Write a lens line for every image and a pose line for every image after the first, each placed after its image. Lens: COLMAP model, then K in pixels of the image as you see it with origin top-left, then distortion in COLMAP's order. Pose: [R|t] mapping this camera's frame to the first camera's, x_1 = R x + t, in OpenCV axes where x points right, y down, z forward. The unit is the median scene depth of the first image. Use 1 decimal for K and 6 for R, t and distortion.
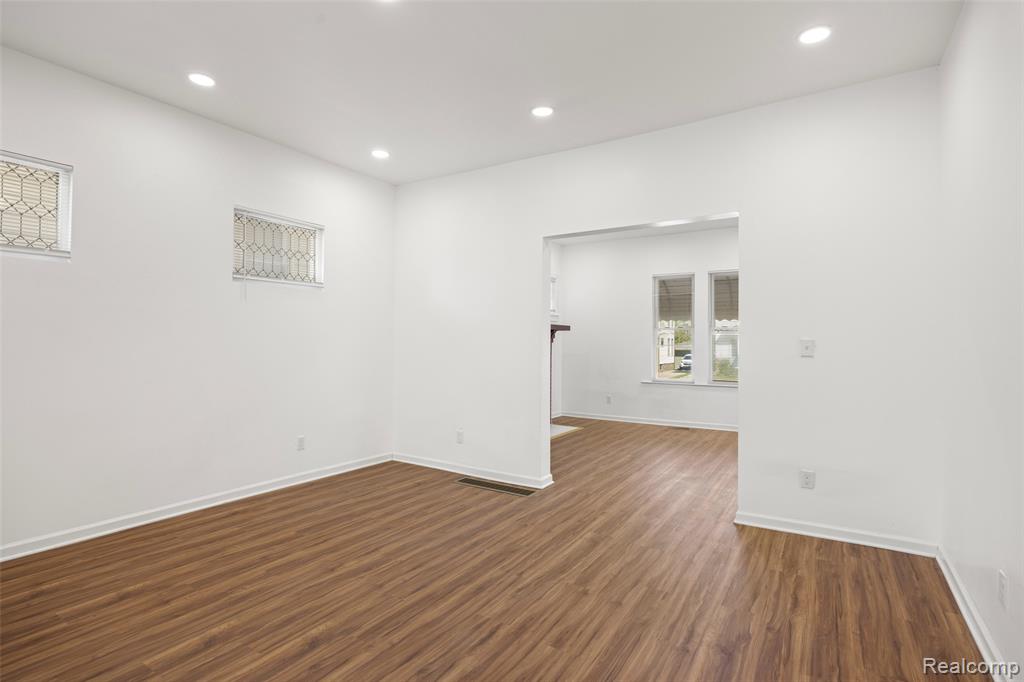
lens RADIAL K [[510.1, 0, 510.3], [0, 510.1, 340.4], [0, 0, 1]] dist [0.000796, 0.000413]
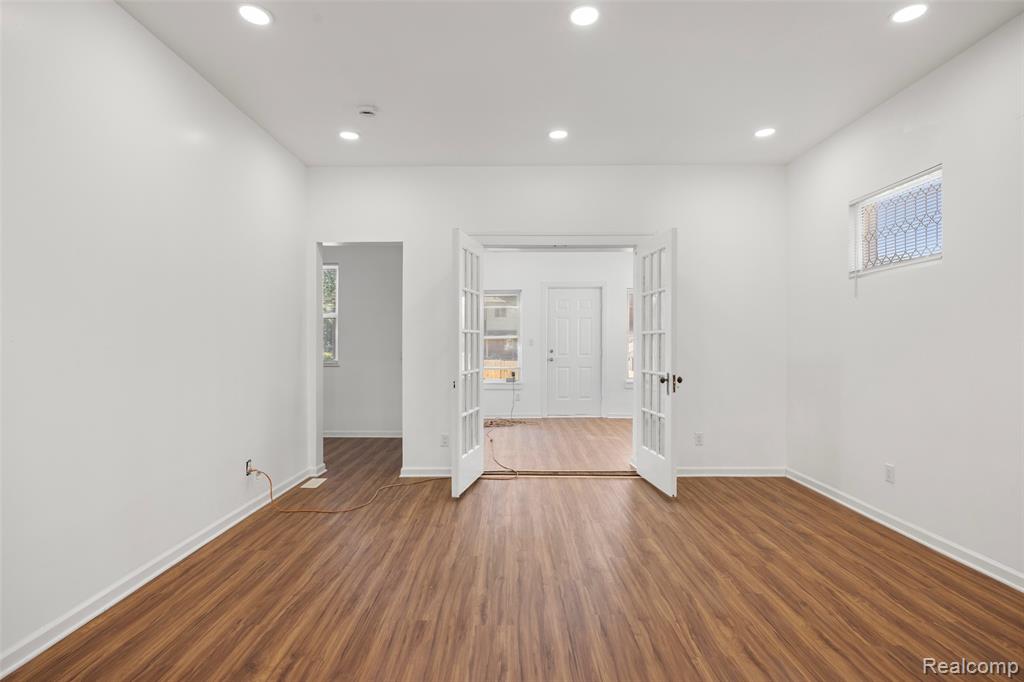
lens RADIAL K [[510.1, 0, 510.2], [0, 510.1, 341.9], [0, 0, 1]] dist [0.000796, 0.000413]
pose [[-0.848586, -0.007869, -0.529000, 0.427153], [-0.002559, 0.999939, -0.010770, 0.012611], [0.529052, -0.007786, -0.848554, 1.704070]]
